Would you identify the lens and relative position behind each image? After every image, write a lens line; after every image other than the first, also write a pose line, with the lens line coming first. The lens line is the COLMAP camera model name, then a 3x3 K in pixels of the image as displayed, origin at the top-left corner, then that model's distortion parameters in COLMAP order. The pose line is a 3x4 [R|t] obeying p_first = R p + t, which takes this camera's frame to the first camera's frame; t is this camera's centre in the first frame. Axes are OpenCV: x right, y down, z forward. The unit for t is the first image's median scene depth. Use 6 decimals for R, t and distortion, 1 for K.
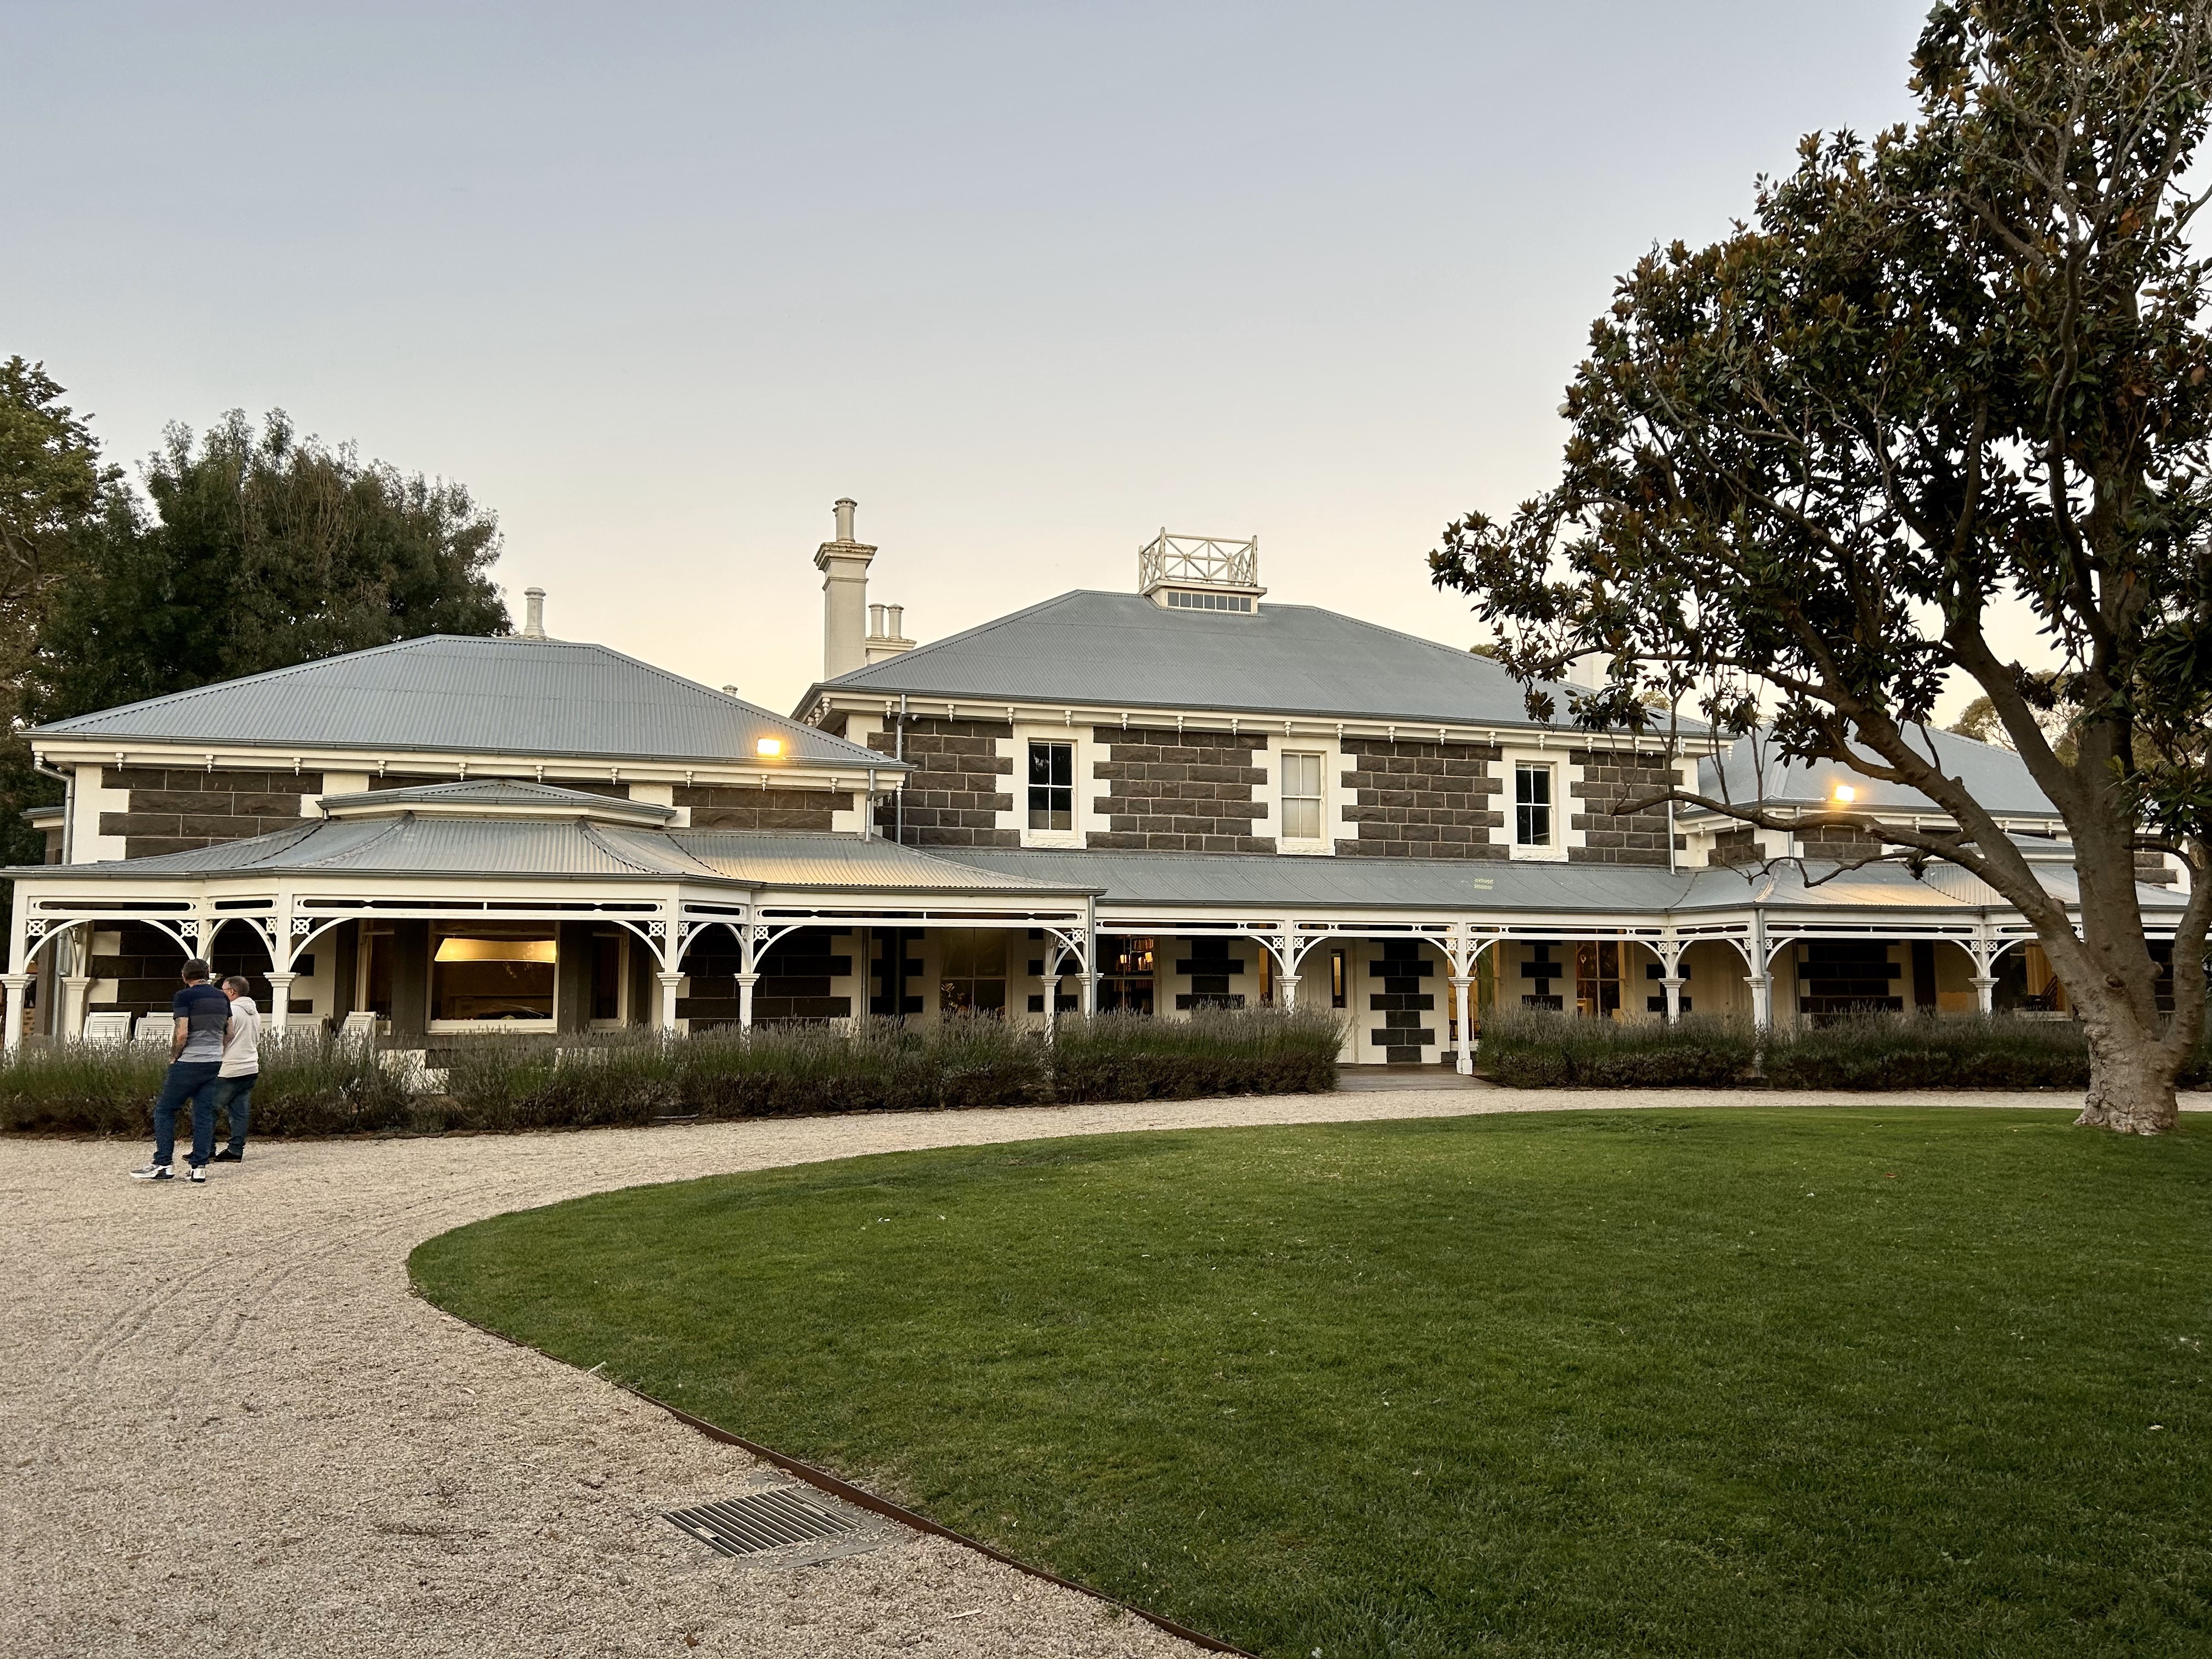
lens RADIAL K [[1642.6, 0, 1106.4], [0, 1642.6, 810.5], [0, 0, 1]] dist [0.036743, -0.001065]
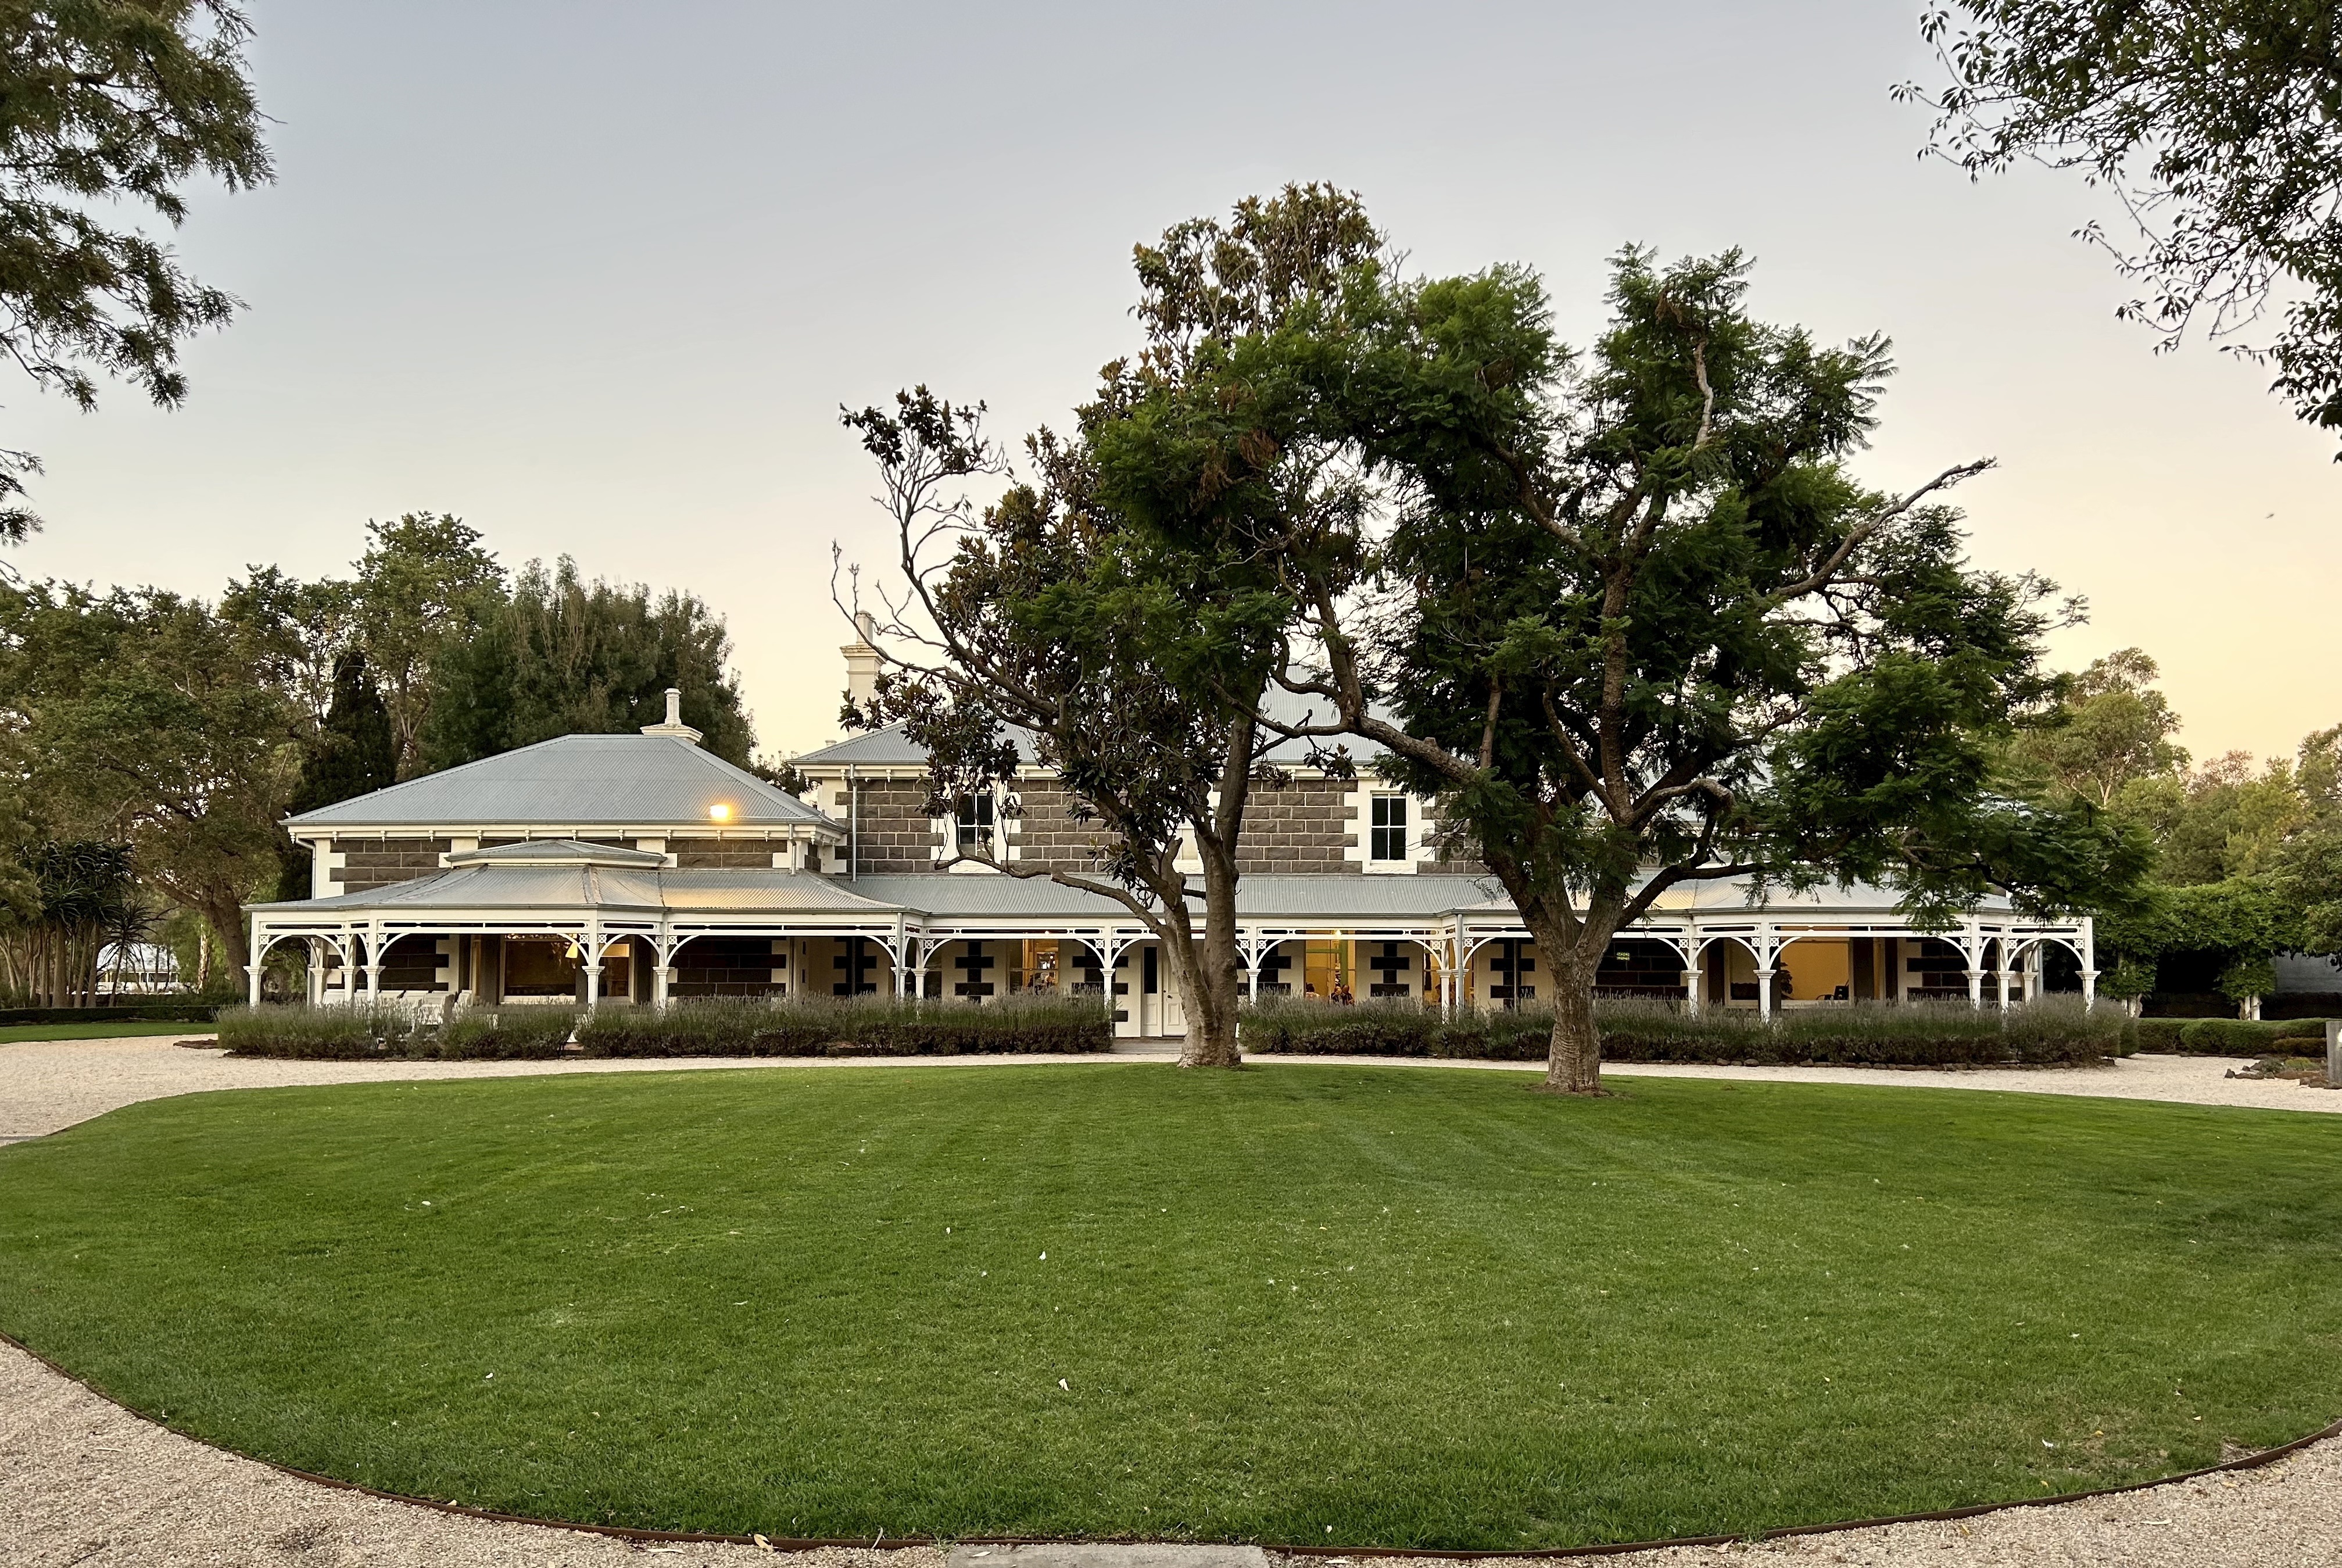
lens RADIAL K [[1799.0, 0, 1170.2], [0, 1799.0, 794.3], [0, 0, 1]] dist [0.040165, -0.000639]
pose [[0.945263, -0.030804, -0.324851, 0.670109], [0.030929, 0.999510, -0.004779, -0.032748], [0.324839, -0.005530, 0.945753, -0.369877]]
